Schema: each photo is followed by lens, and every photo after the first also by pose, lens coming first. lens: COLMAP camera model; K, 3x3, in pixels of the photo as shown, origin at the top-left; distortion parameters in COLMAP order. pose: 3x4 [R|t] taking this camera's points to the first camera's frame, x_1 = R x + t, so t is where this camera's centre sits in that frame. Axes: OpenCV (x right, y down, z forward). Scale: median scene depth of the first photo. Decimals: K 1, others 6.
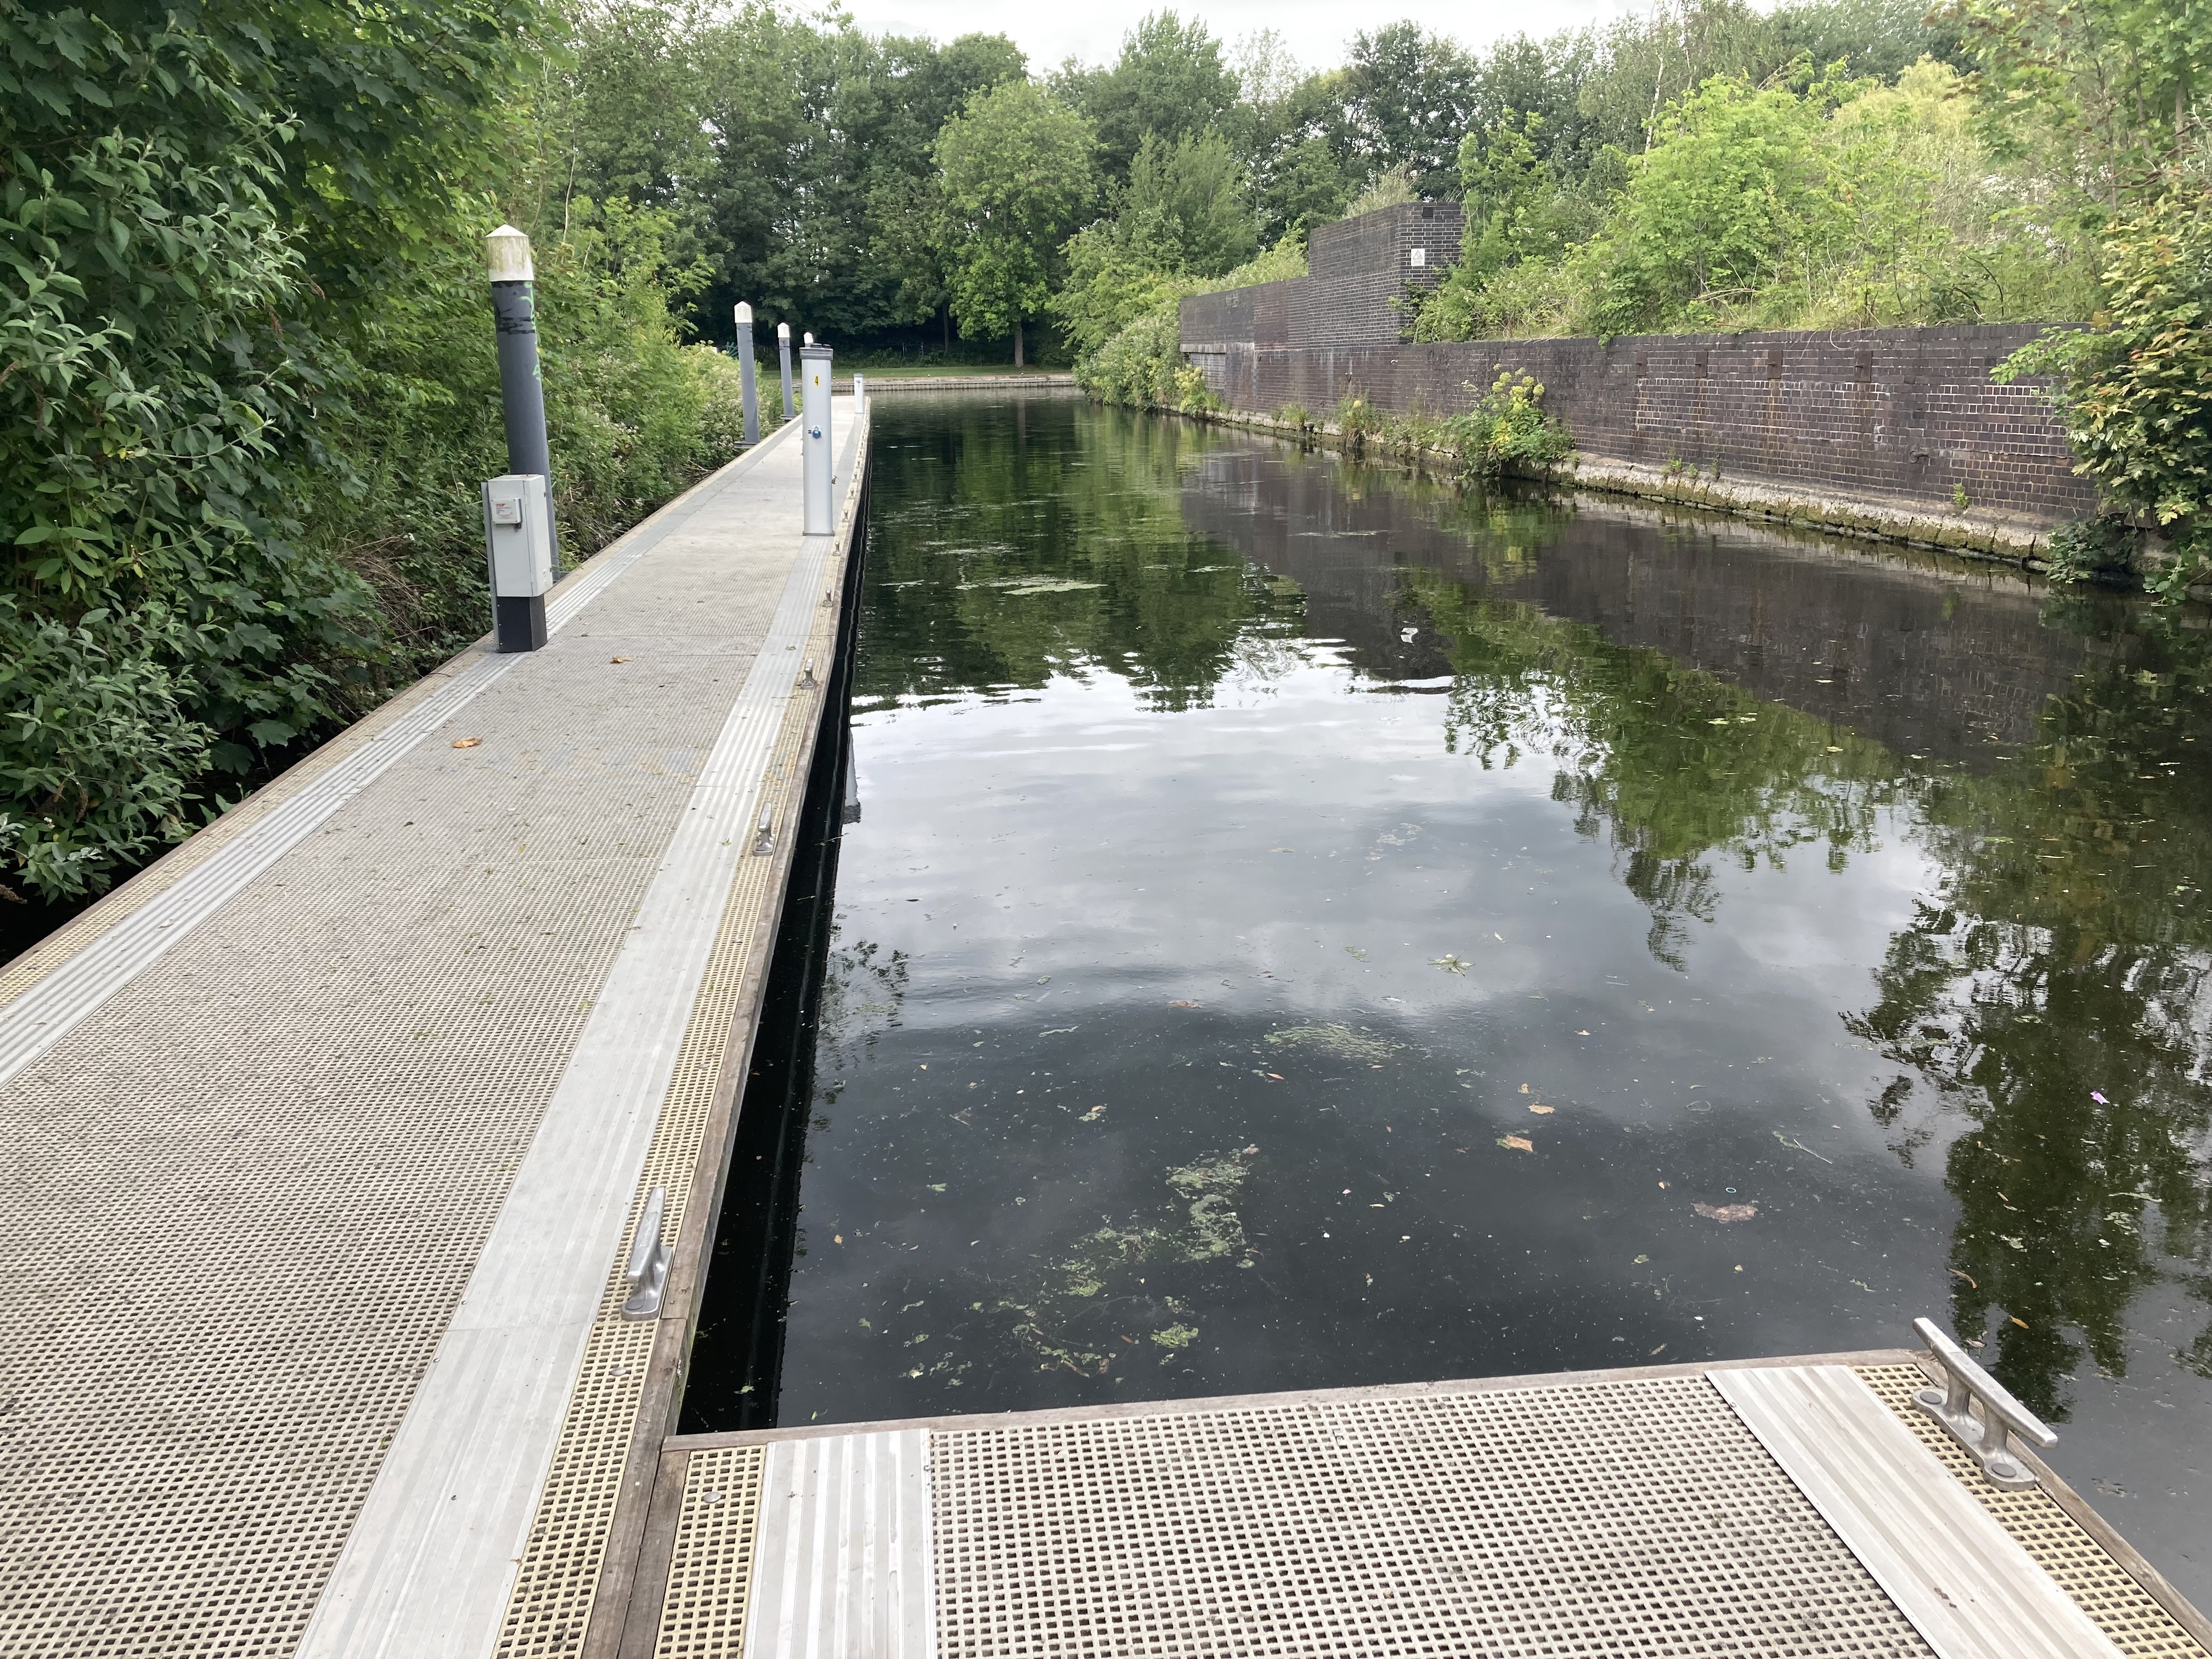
lens RADIAL K [[1944.7, 0, 1196.9], [0, 1944.7, 754.7], [0, 0, 1]] dist [0.081596, 0.003520]
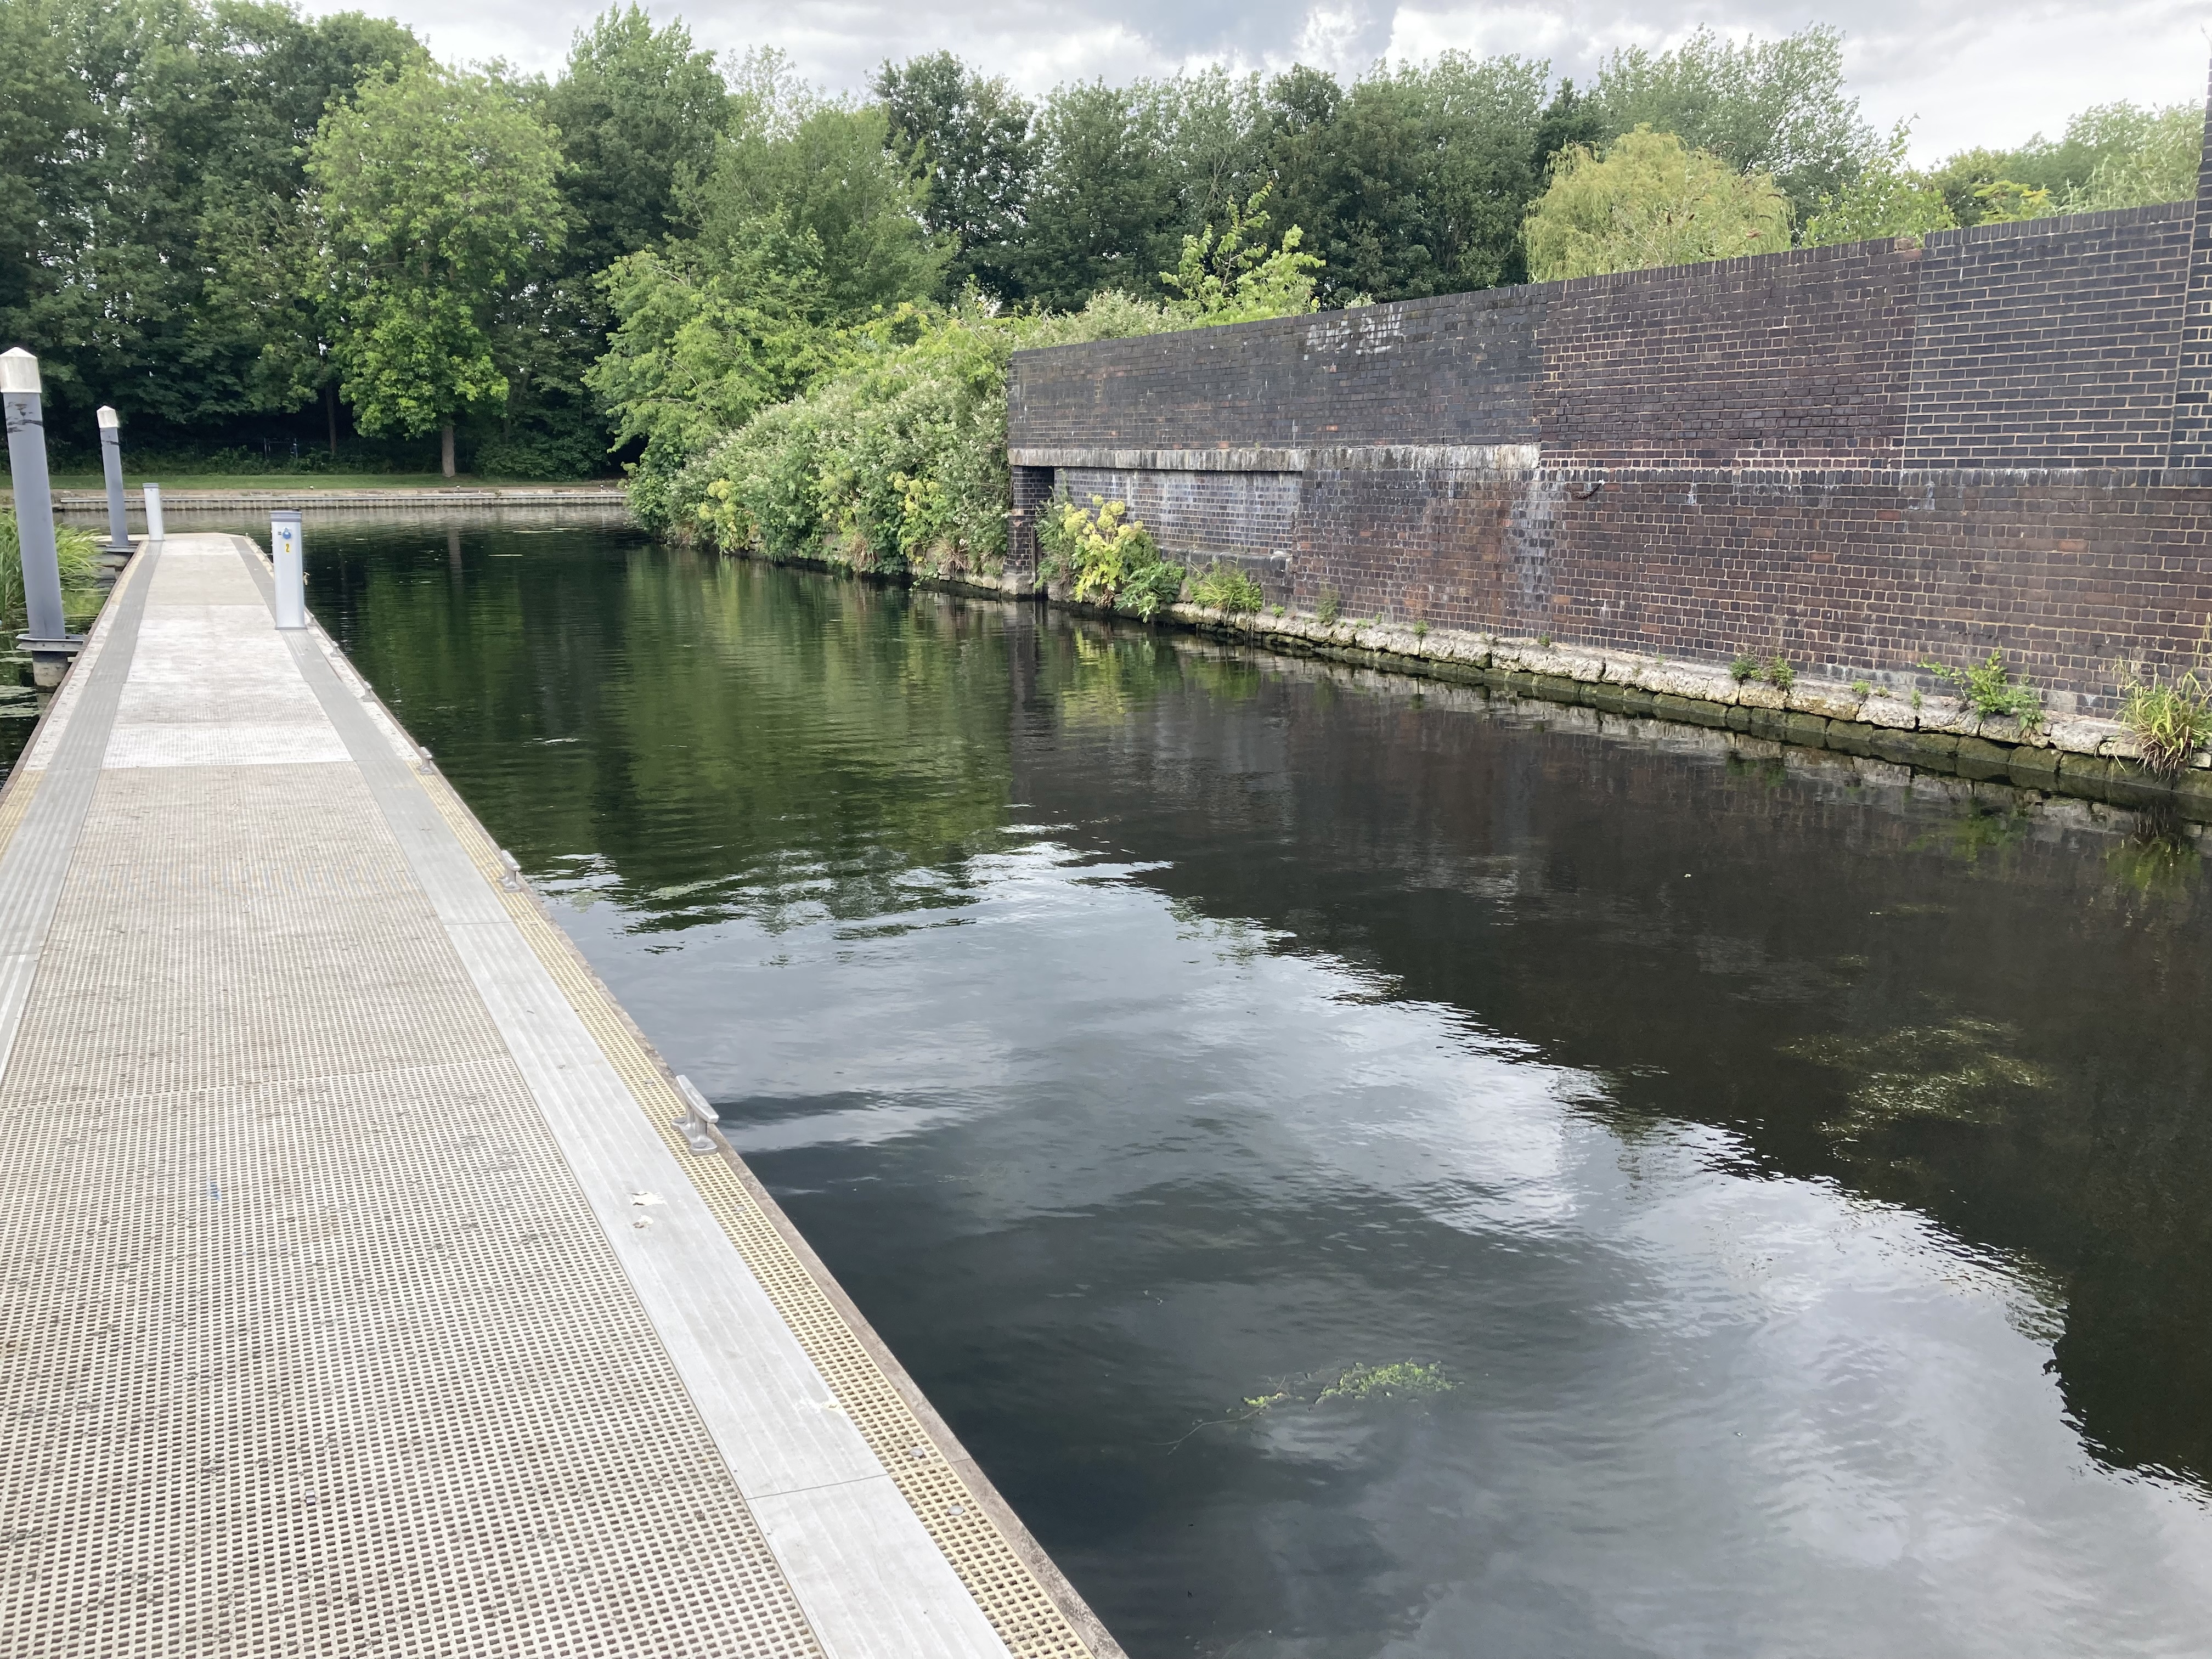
lens RADIAL K [[1944.7, 0, 1196.9], [0, 1944.7, 754.7], [0, 0, 1]] dist [0.081596, 0.003520]
pose [[0.953364, -0.036355, 0.299626, -0.055495], [0.052573, 0.997546, -0.046244, -0.057260], [-0.297209, 0.059840, 0.952935, 0.276378]]
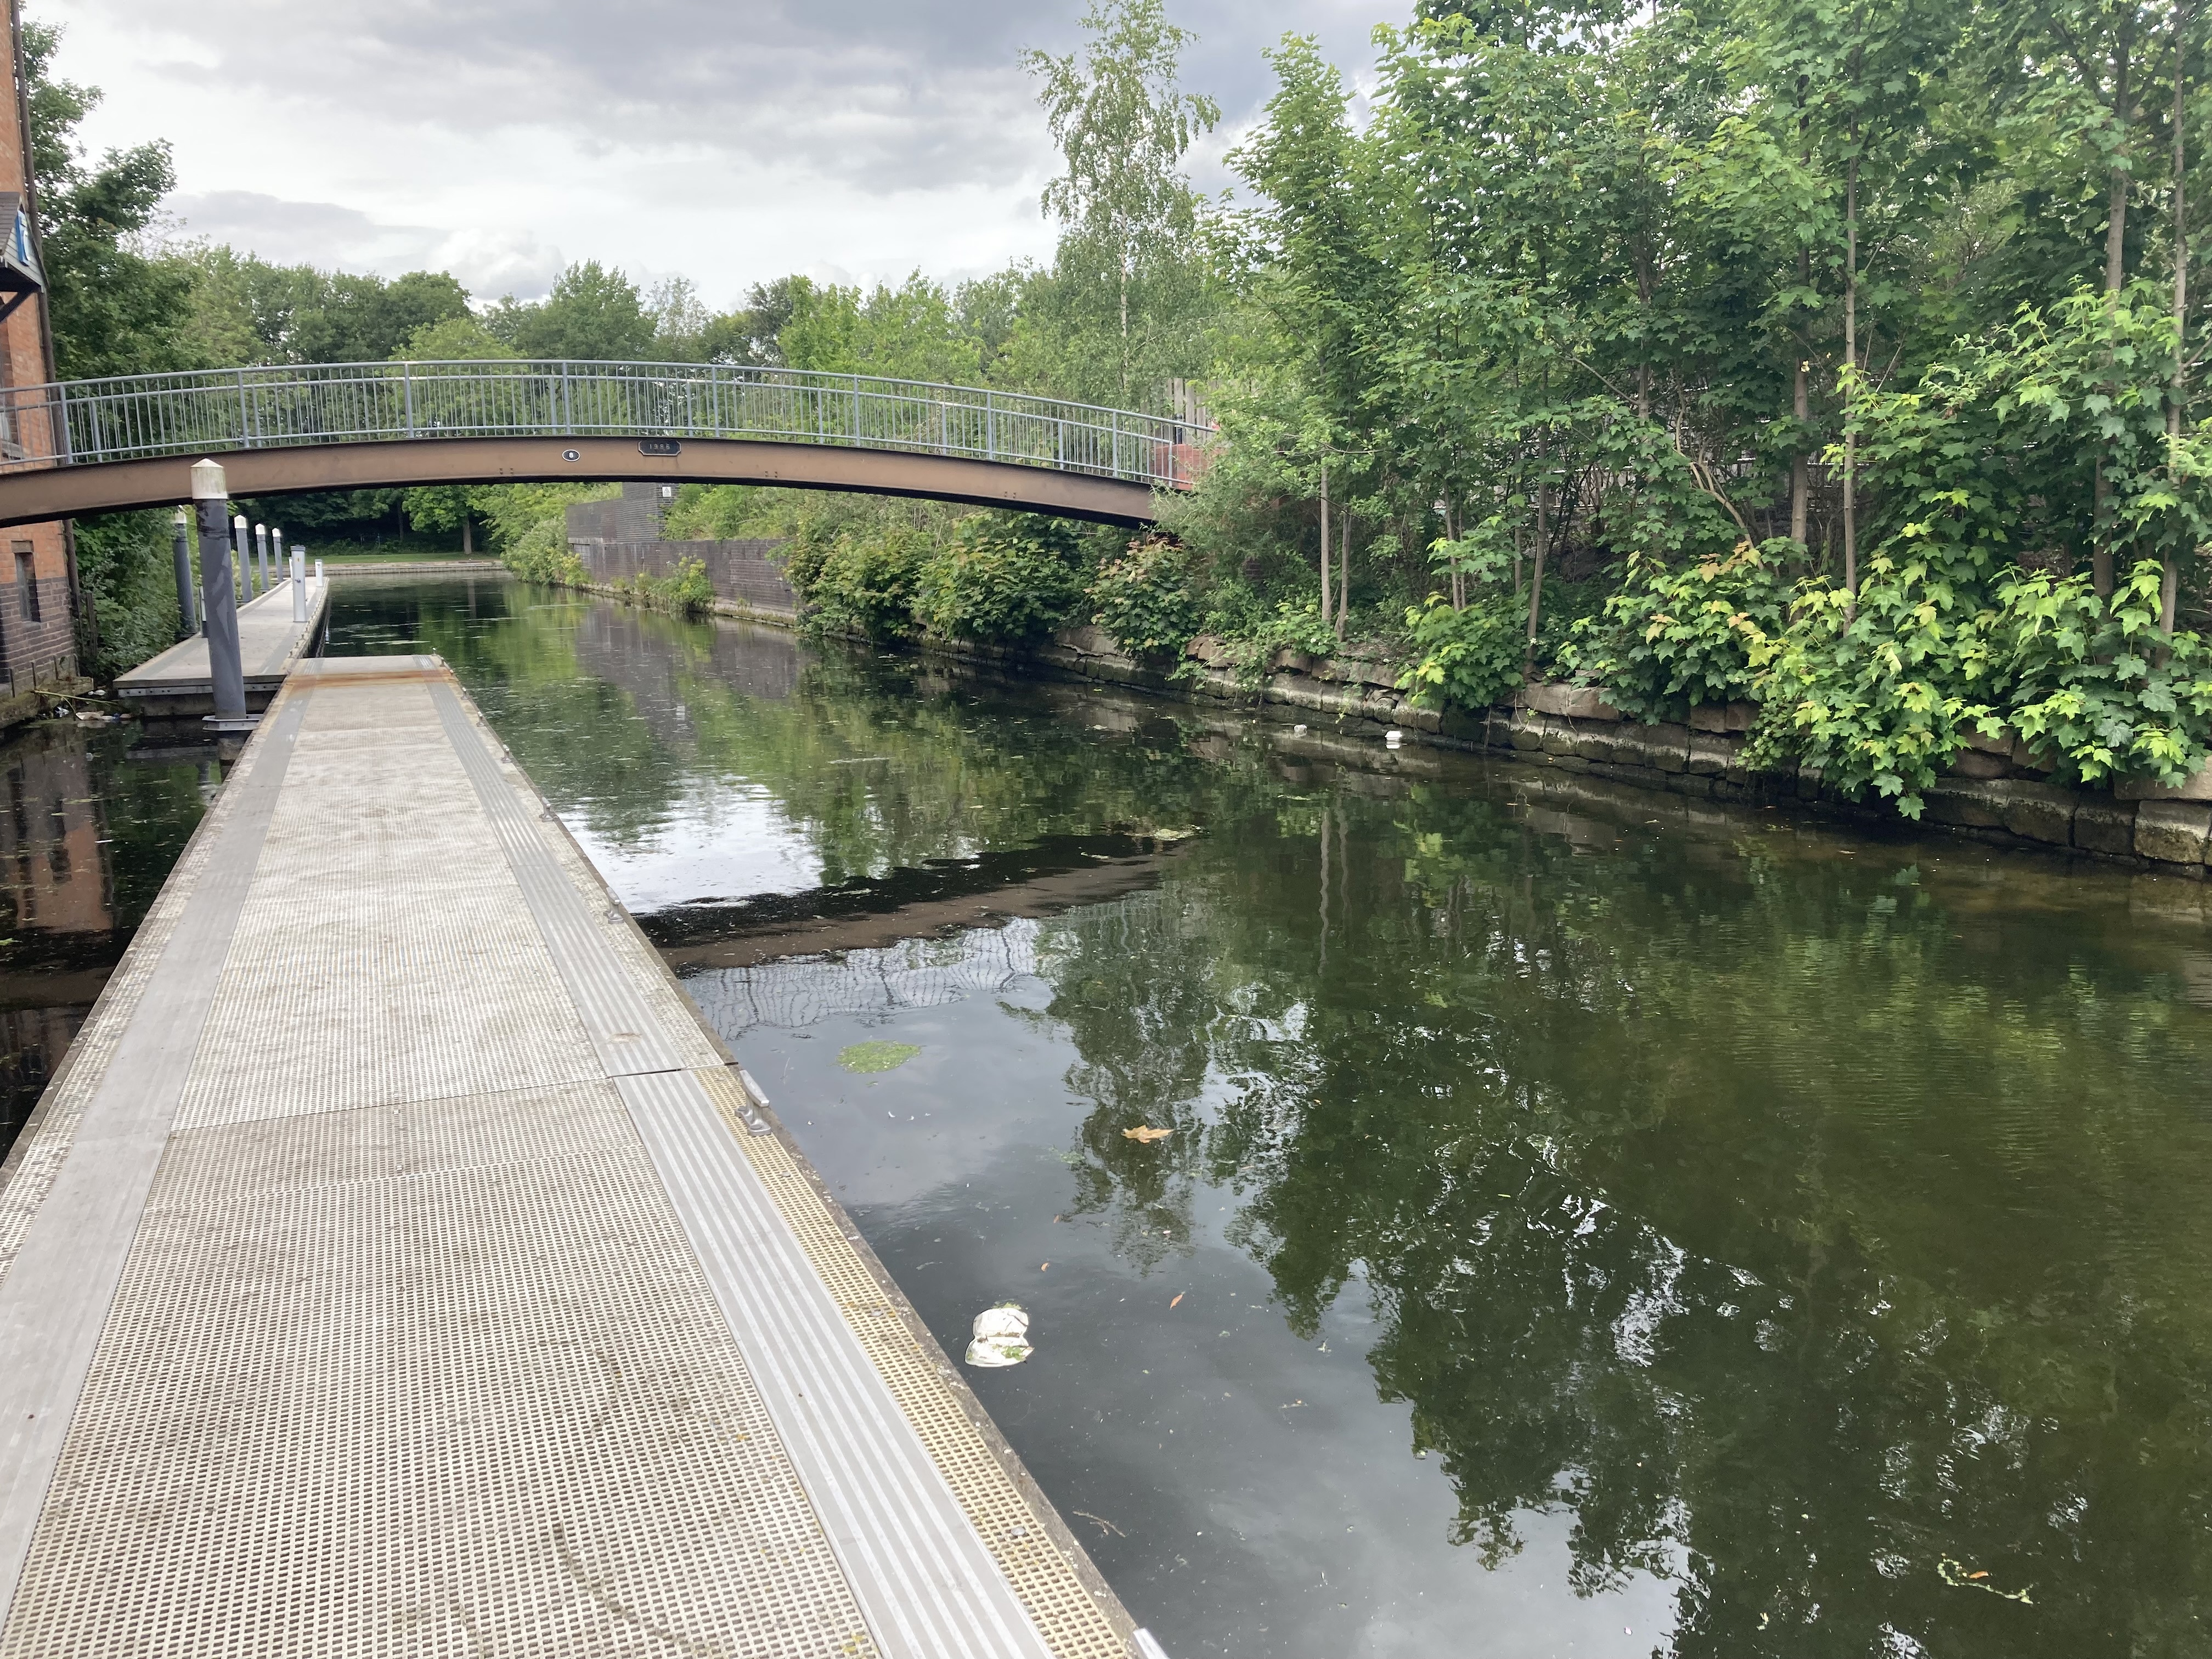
lens RADIAL K [[1837.8, 0, 1119.4], [0, 1837.8, 820.7], [0, 0, 1]] dist [0.057970, -0.005765]
pose [[0.973102, -0.038082, 0.227205, 0.034369], [0.049835, 0.997688, -0.046215, 0.037319], [-0.224920, 0.056294, 0.972750, -0.187132]]
